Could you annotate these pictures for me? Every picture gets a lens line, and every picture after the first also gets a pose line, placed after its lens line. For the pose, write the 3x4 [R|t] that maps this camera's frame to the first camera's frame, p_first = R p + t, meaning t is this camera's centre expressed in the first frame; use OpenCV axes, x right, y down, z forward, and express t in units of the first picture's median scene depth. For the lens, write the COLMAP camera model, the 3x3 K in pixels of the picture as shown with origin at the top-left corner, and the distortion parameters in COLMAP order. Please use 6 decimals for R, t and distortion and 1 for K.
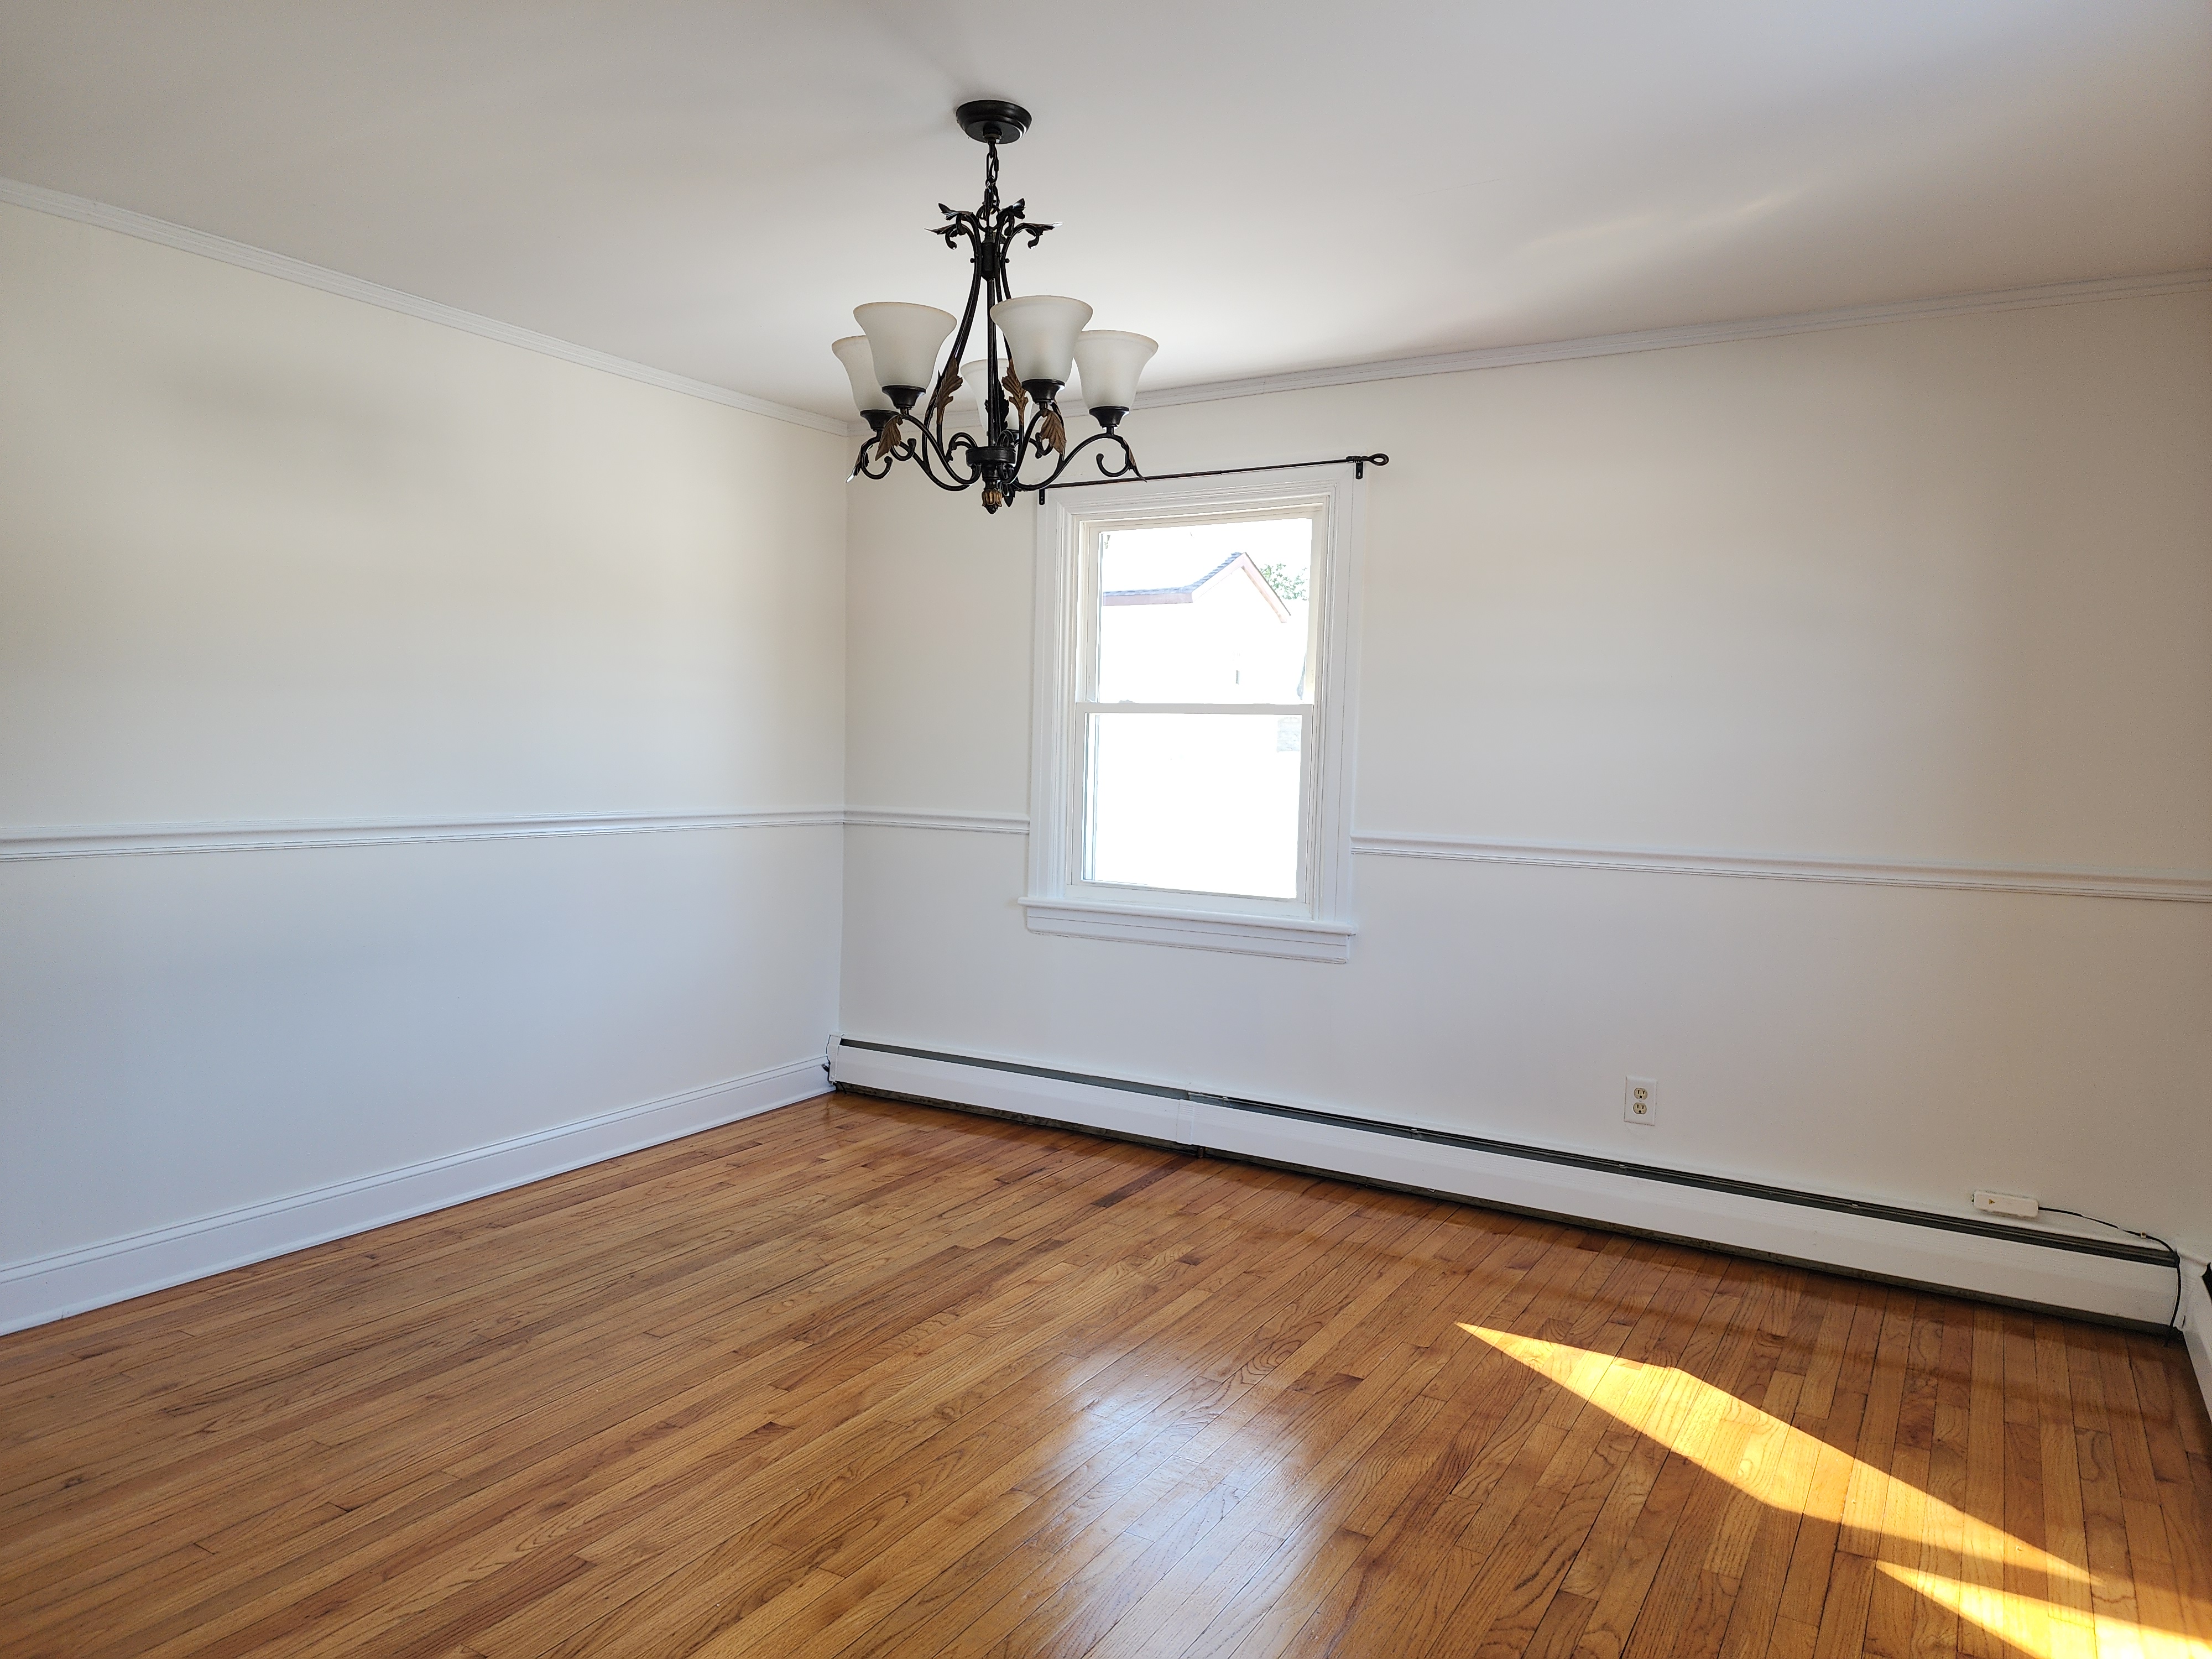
lens RADIAL K [[1480.9, 0, 1109.5], [0, 1480.9, 839.8], [0, 0, 1]] dist [0.050924, -0.004494]
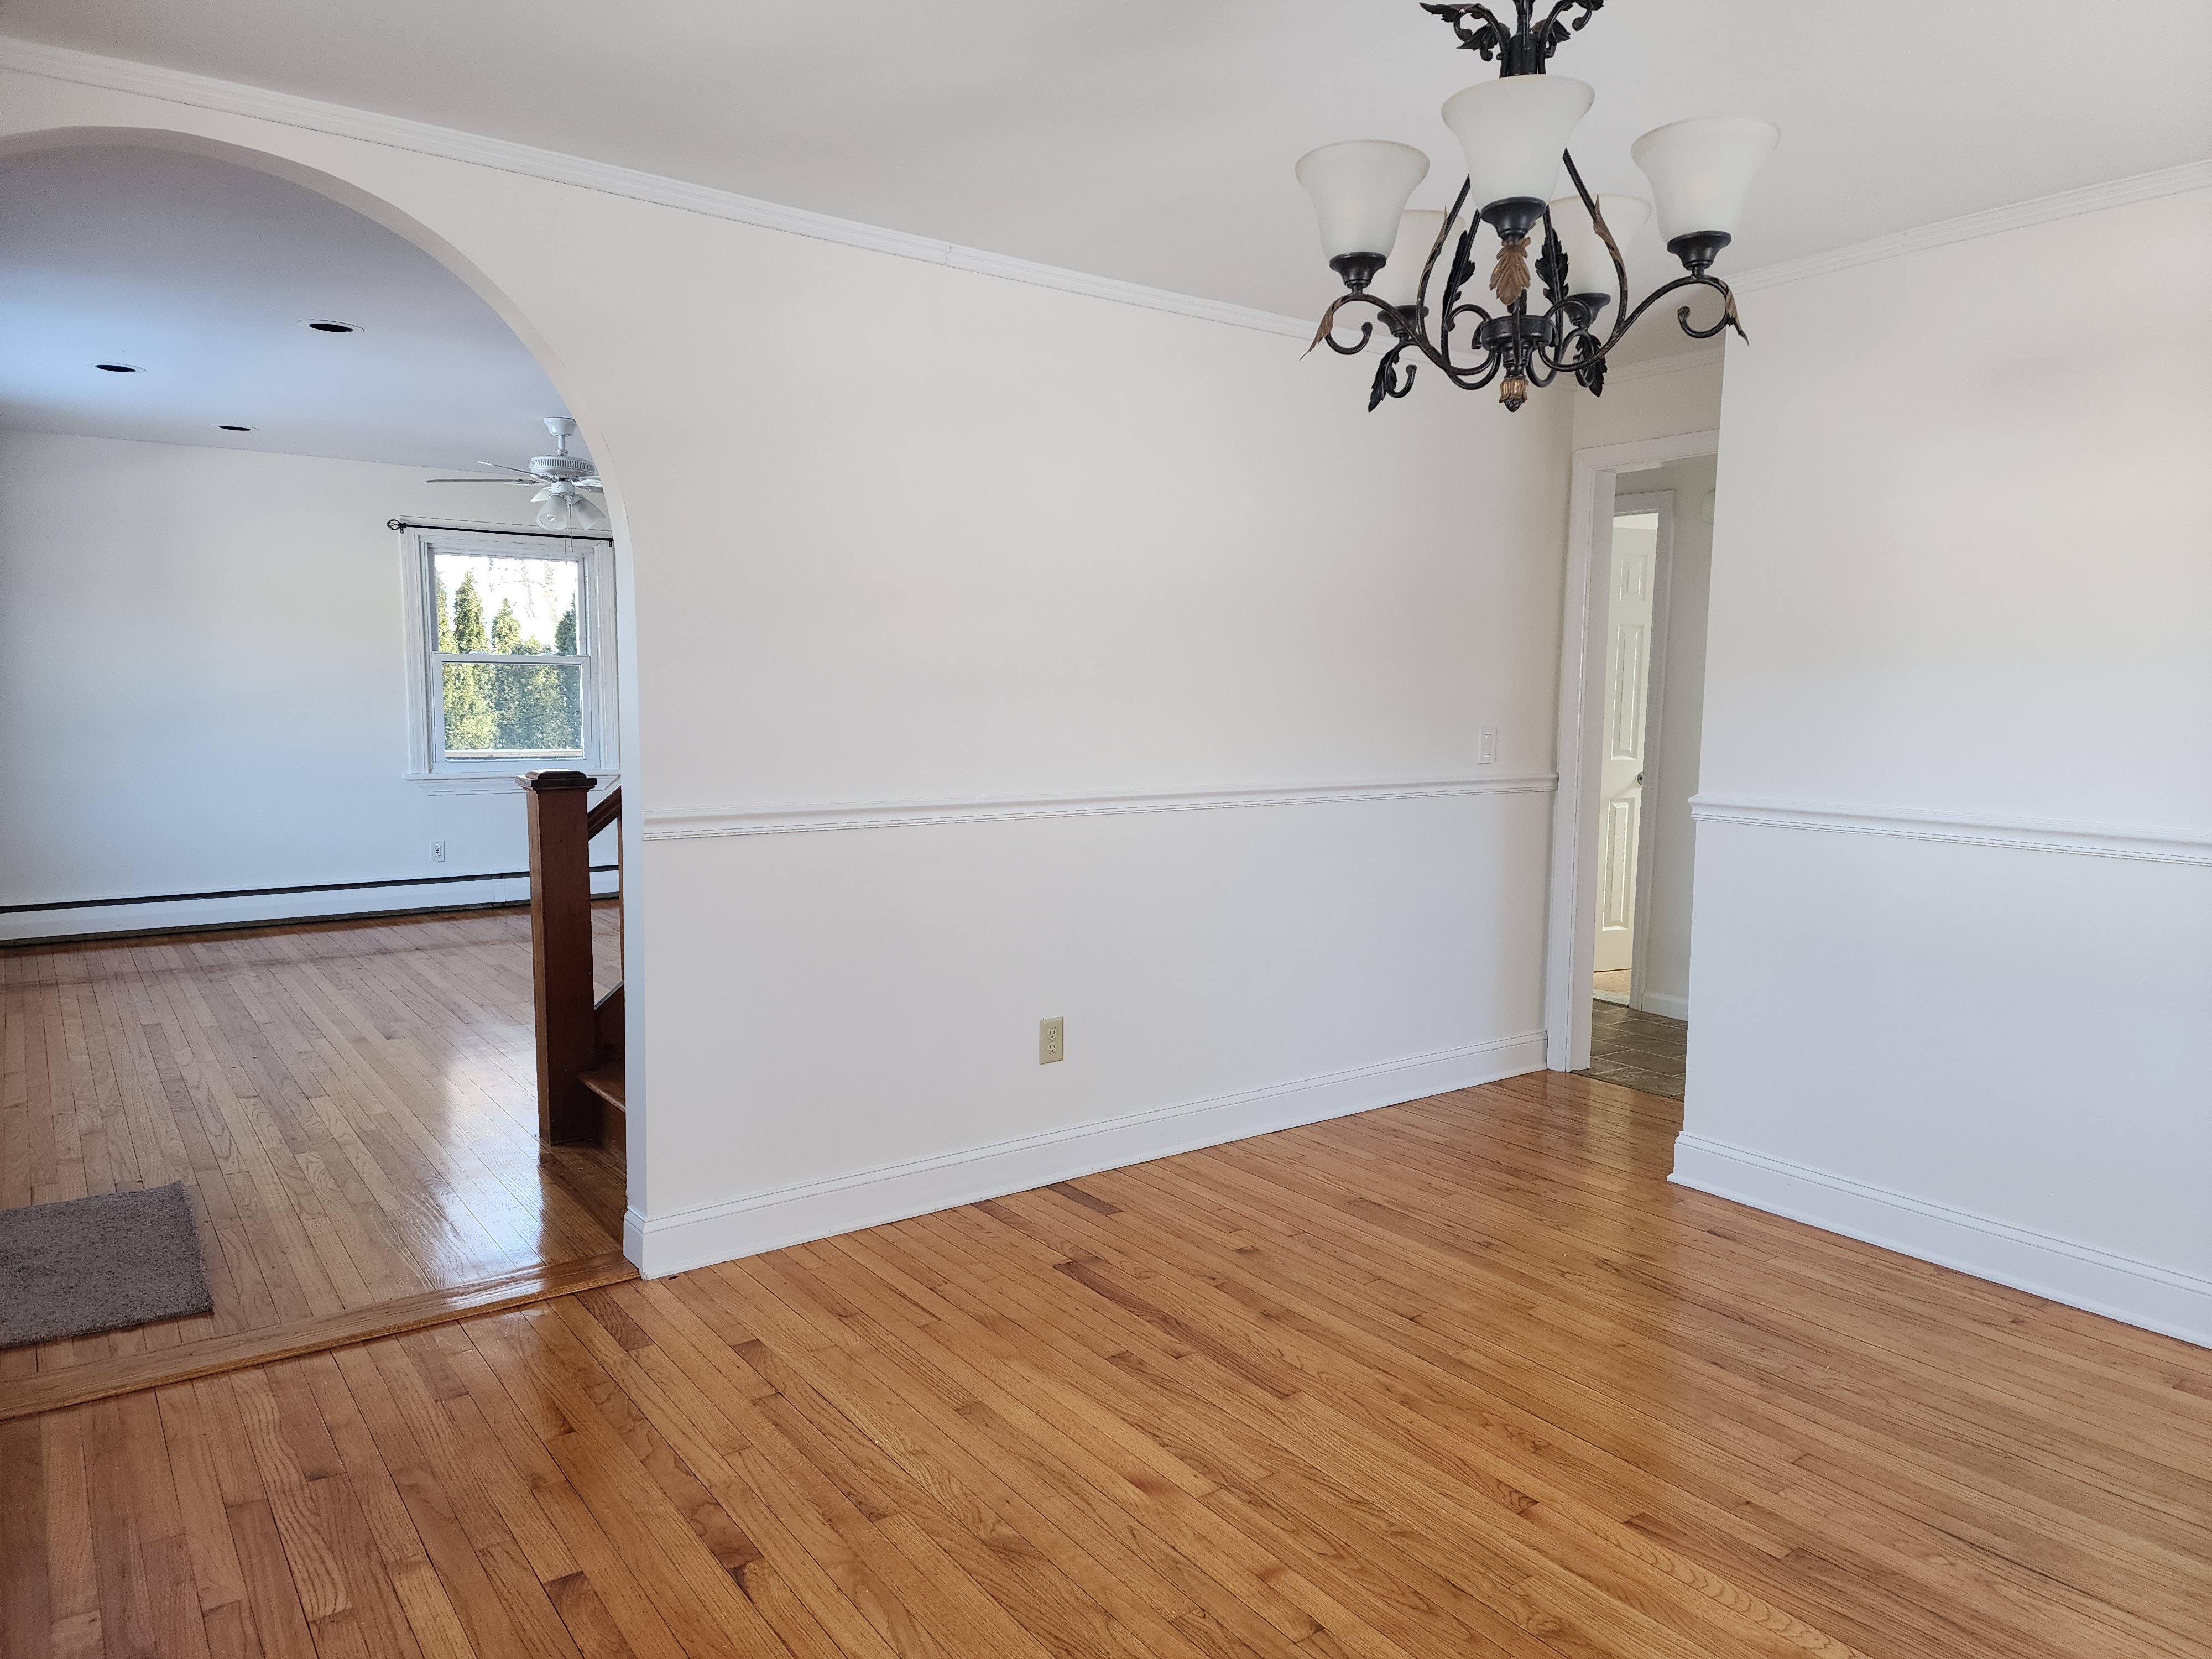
lens RADIAL K [[1480.9, 0, 1109.5], [0, 1480.9, 839.8], [0, 0, 1]] dist [0.050924, -0.004494]
pose [[-0.394395, 0.064233, -0.916693, 0.690095], [-0.075887, 0.991870, 0.102150, -0.068592], [0.915802, 0.109852, -0.386315, 1.128707]]
